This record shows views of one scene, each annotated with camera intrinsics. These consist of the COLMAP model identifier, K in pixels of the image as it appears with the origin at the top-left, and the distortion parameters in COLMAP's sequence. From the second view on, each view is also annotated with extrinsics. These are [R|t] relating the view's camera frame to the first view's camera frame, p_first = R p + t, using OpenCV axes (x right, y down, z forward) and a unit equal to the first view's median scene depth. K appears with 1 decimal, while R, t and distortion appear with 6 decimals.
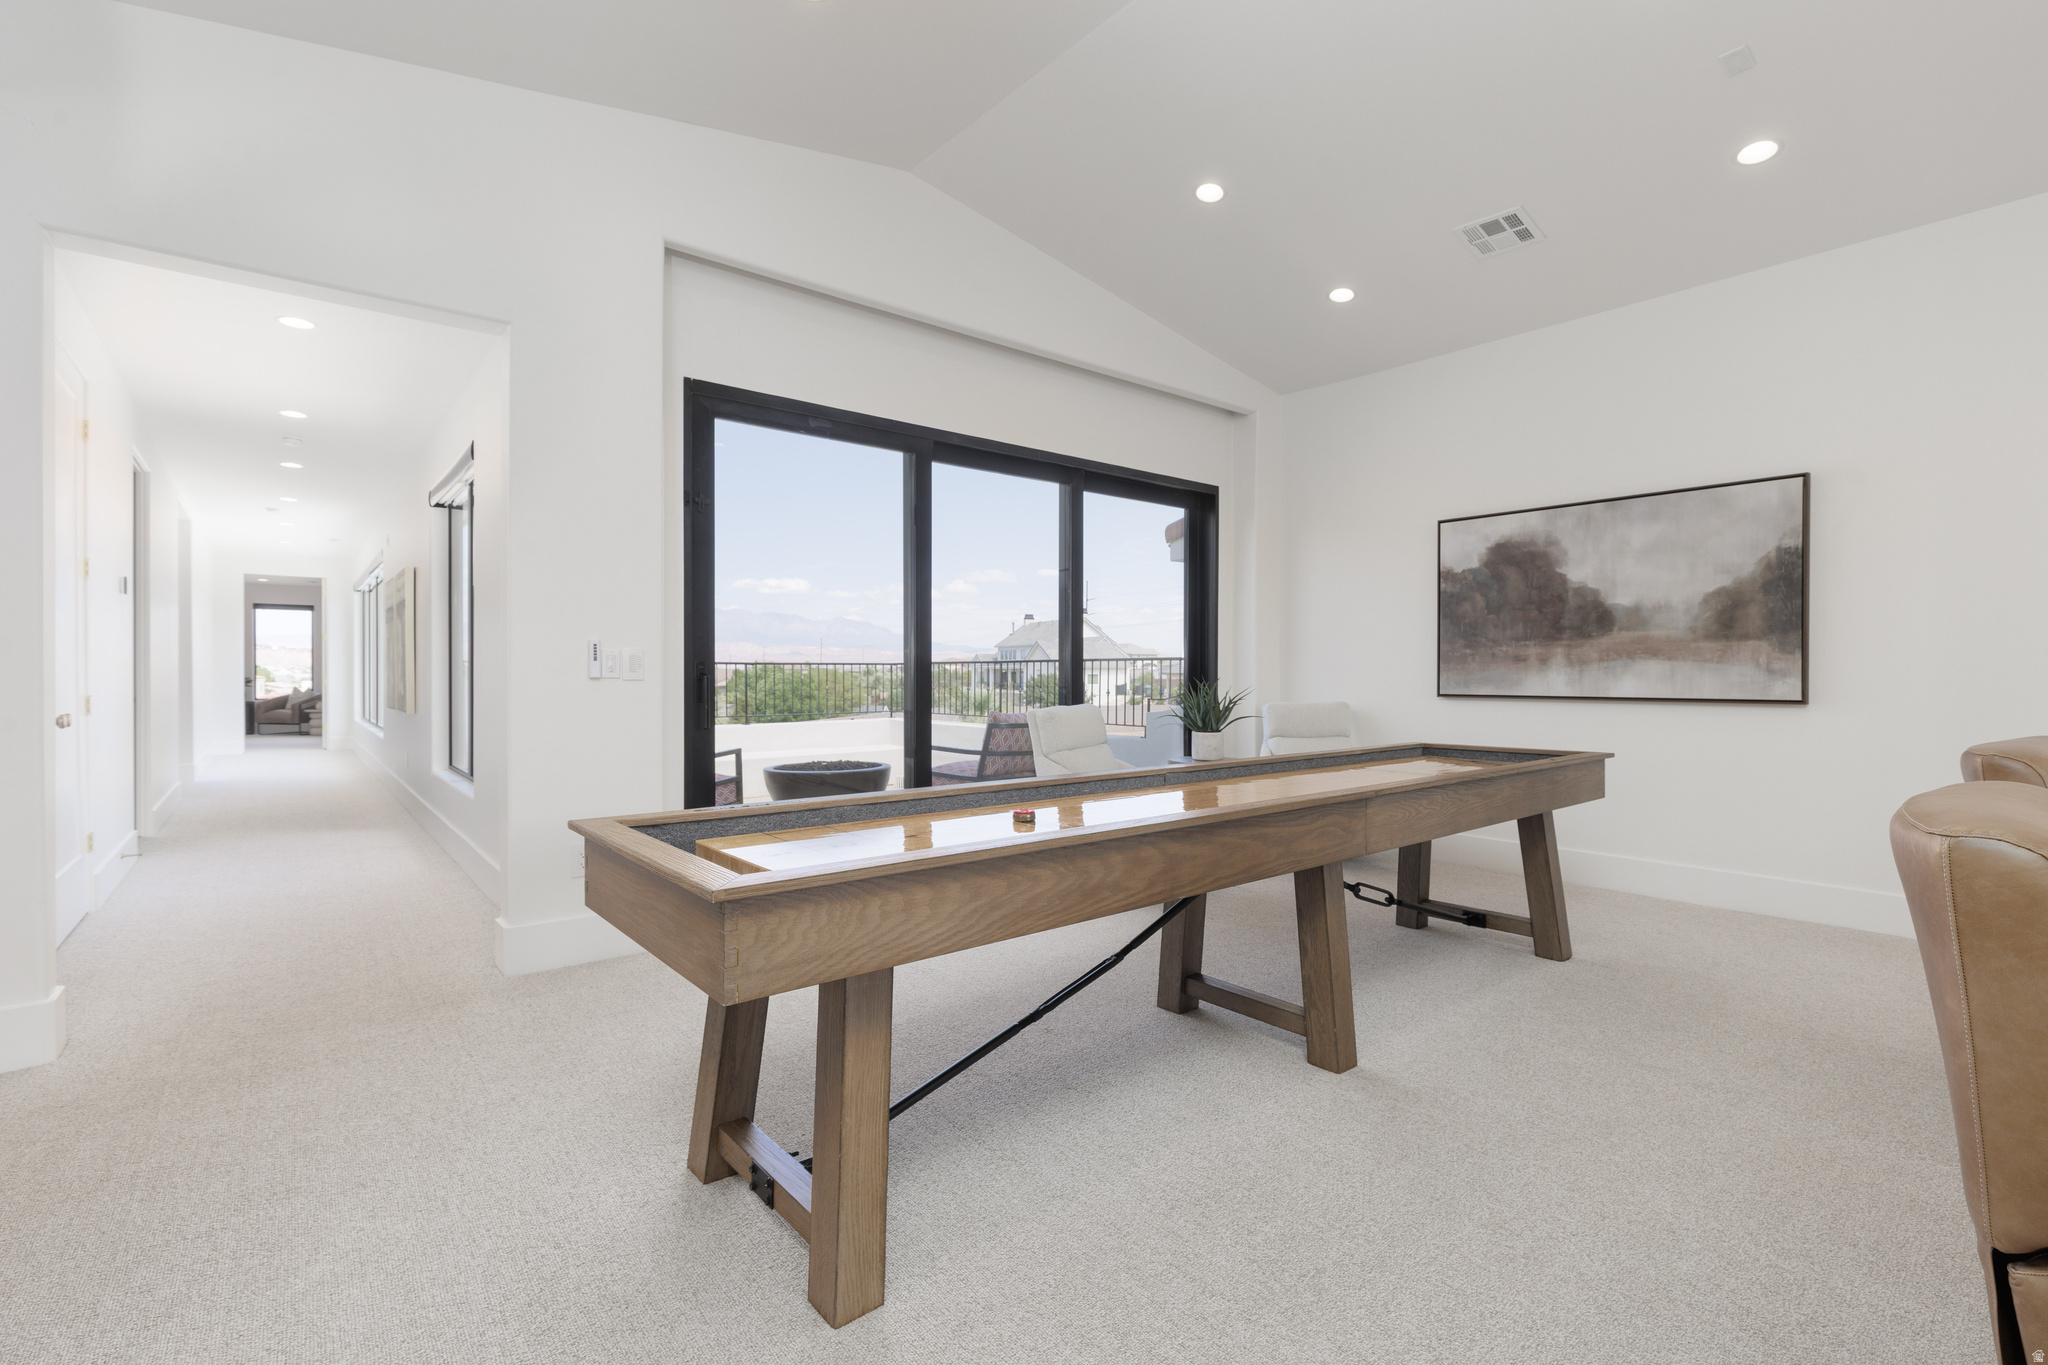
lens RADIAL K [[924.0, 0, 1023.2], [0, 924.0, 673.8], [0, 0, 1]] dist [-0.001913, -0.000048]
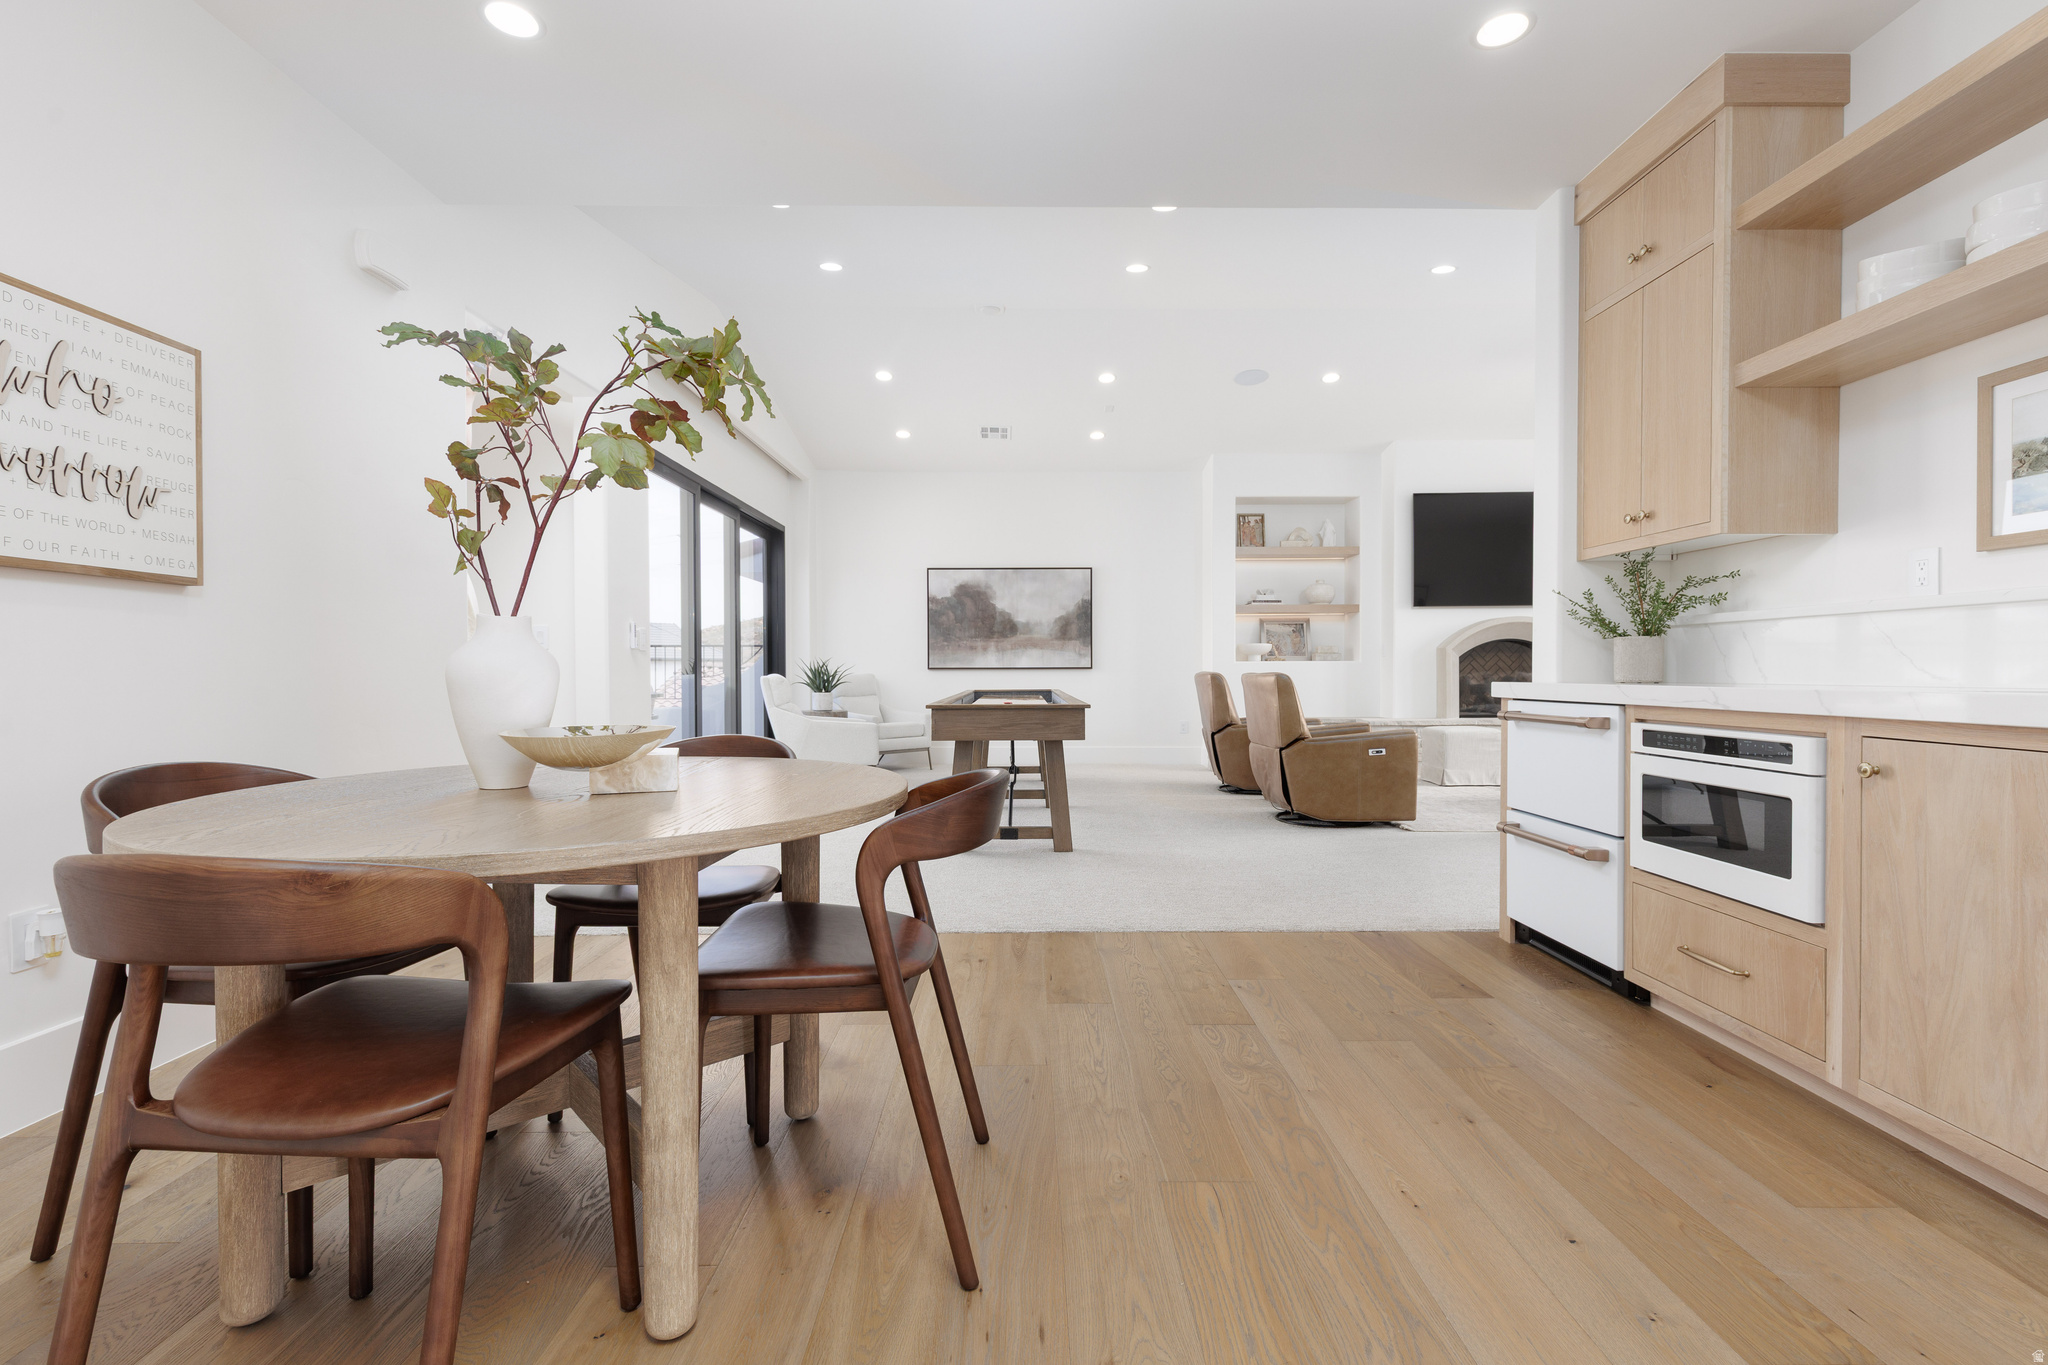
lens RADIAL K [[924.0, 0, 1029.2], [0, 924.0, 667.1], [0, 0, 1]] dist [-0.001913, -0.000048]
pose [[0.629319, -0.001010, 0.777147, -0.871095], [0.002768, 0.999996, -0.000942, 0.025571], [-0.777142, 0.002744, 0.629319, -0.270768]]
